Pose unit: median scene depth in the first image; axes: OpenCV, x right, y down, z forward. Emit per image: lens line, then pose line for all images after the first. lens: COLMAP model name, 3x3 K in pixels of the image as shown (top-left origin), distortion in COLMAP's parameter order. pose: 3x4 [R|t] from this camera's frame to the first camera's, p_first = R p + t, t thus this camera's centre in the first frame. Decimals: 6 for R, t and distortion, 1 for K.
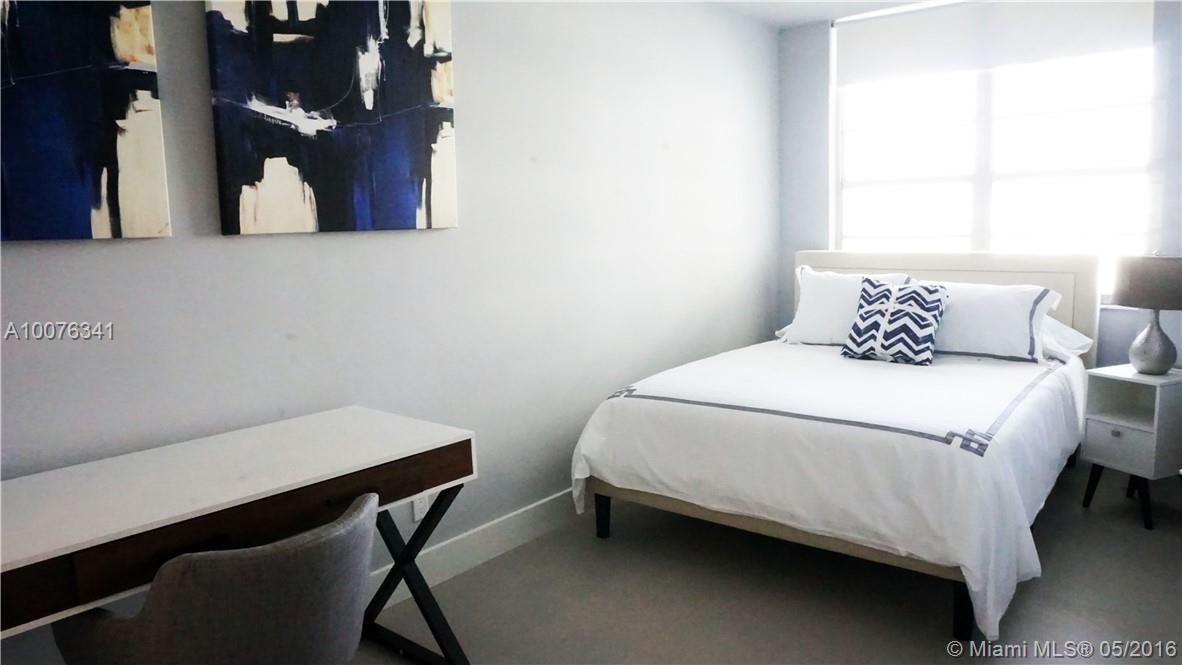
lens RADIAL K [[804.5, 0, 591.0], [0, 804.5, 332.5], [0, 0, 1]] dist [-0.001144, 0.001992]
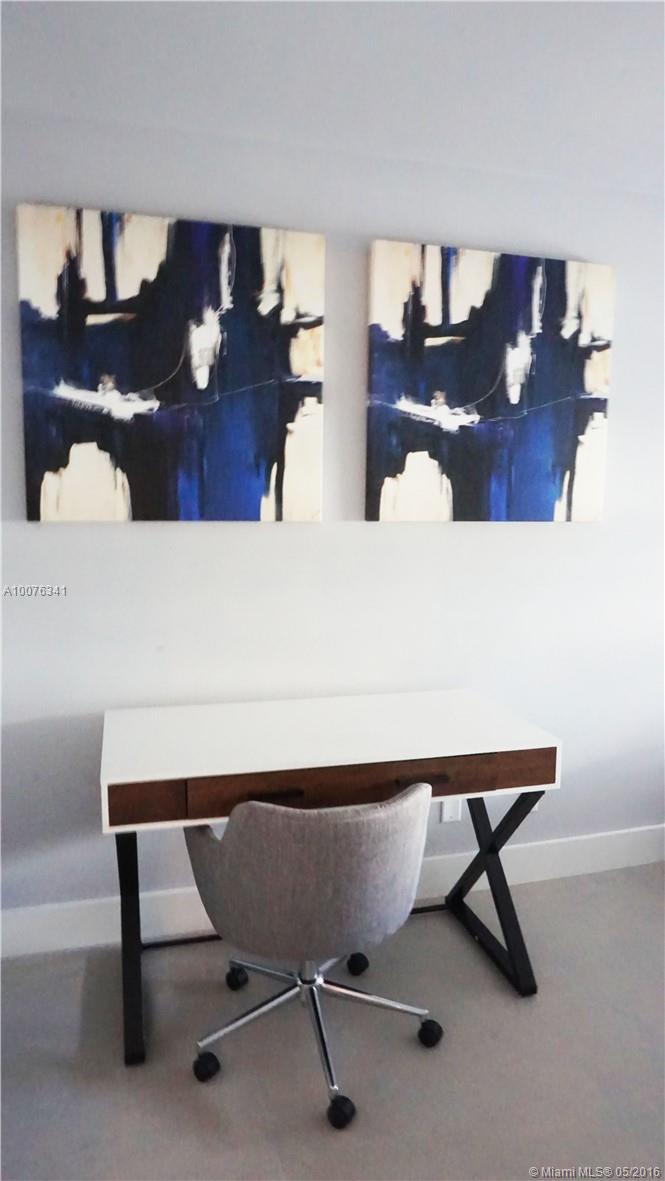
lens RADIAL K [[742.6, 0, 331.7], [0, 742.6, 609.9], [0, 0, 1]] dist [-0.045064, 0.000992]
pose [[0.815551, 0.097180, -0.570467, 0.111108], [-0.100989, 0.994572, 0.025050, -0.020710], [0.569805, 0.037182, 0.820938, 0.132759]]
